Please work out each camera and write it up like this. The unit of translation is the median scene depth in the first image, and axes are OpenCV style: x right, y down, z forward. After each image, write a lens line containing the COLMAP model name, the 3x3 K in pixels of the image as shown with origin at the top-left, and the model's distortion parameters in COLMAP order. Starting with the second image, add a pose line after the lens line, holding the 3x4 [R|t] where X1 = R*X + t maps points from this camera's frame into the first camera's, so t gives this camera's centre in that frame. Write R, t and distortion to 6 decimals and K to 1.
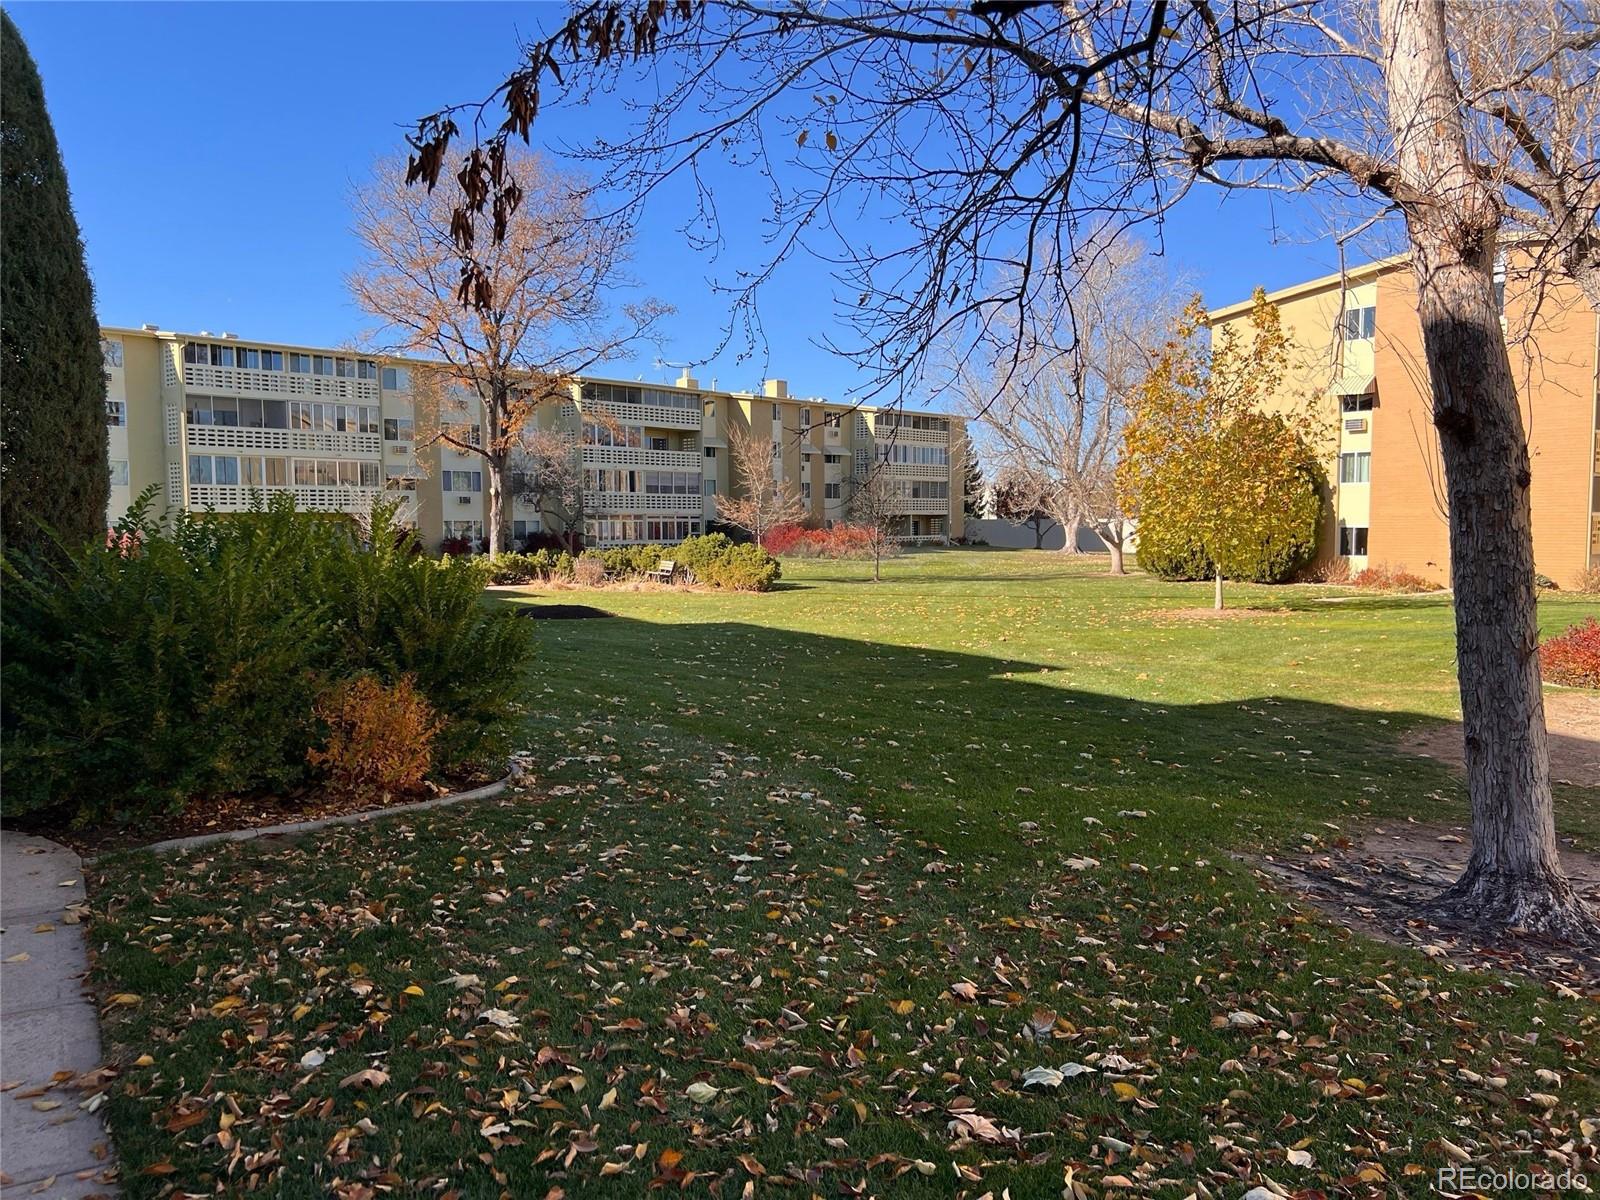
lens RADIAL K [[1174.7, 0, 805.2], [0, 1174.7, 609.6], [0, 0, 1]] dist [0.017369, -0.024582]
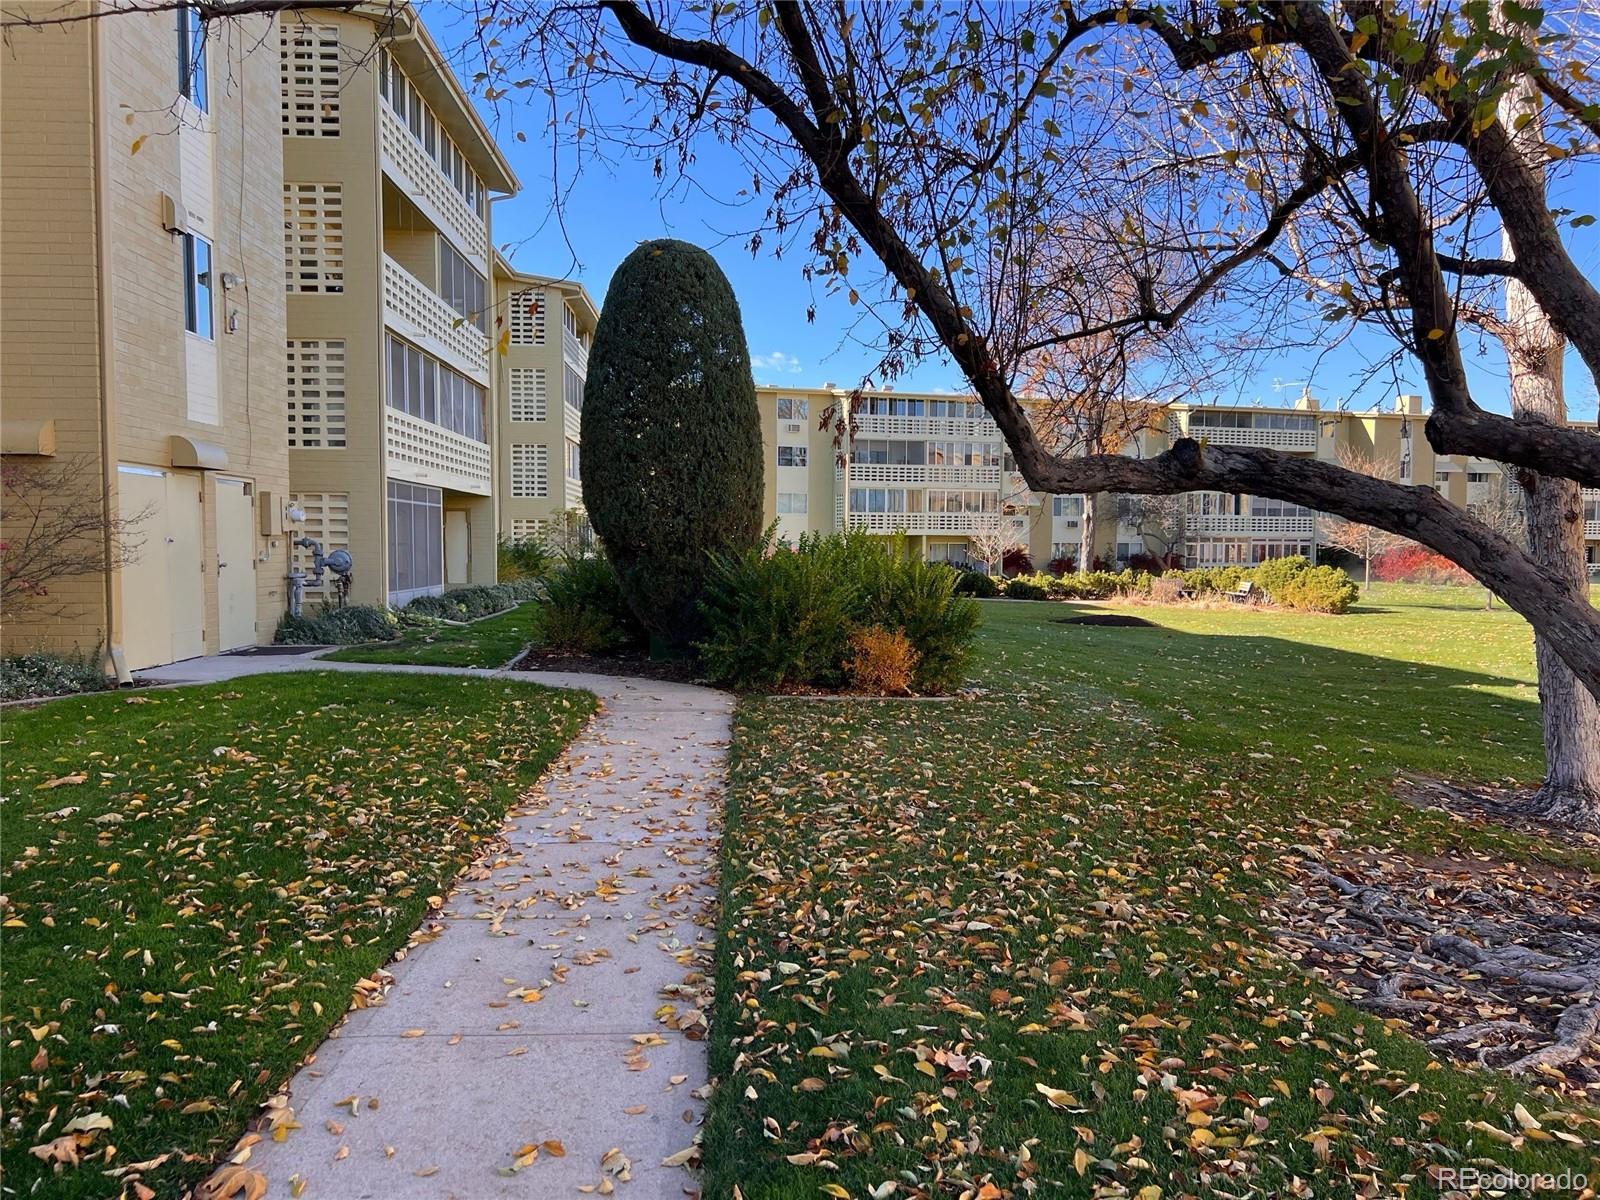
lens RADIAL K [[1174.7, 0, 805.2], [0, 1174.7, 609.6], [0, 0, 1]] dist [0.017369, -0.024582]
pose [[0.863502, 0.034918, -0.503136, 0.070136], [-0.044625, 0.998977, -0.007259, 0.007928], [0.502368, 0.028720, 0.864177, -0.098031]]
